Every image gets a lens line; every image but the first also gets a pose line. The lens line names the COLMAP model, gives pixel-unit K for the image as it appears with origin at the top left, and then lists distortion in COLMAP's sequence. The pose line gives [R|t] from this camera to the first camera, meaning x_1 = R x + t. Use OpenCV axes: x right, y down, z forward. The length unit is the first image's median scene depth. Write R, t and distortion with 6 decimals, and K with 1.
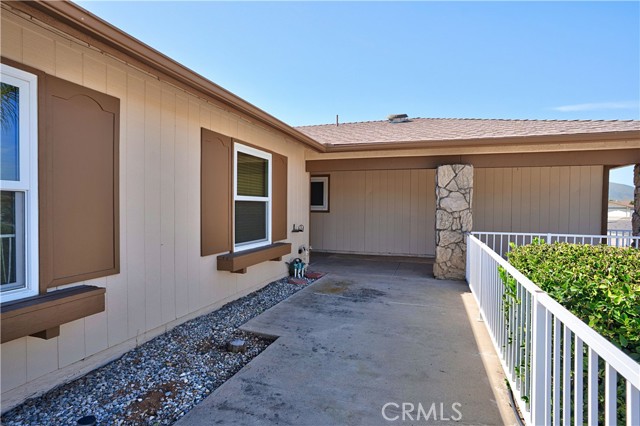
lens RADIAL K [[336.6, 0, 320.7], [0, 336.6, 210.4], [0, 0, 1]] dist [-0.019007, 0.005226]
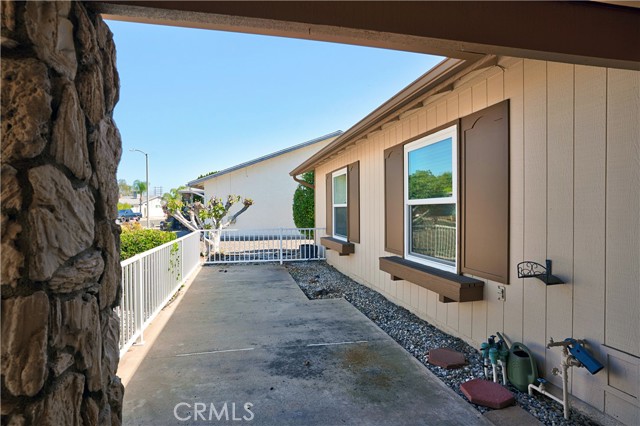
lens RADIAL K [[336.6, 0, 317.2], [0, 336.6, 211.9], [0, 0, 1]] dist [-0.019007, 0.005226]
pose [[-0.851608, -0.001658, -0.524177, 0.502510], [-0.005203, 0.999972, 0.005289, -0.016561], [0.524154, 0.007232, -0.851593, 1.824650]]
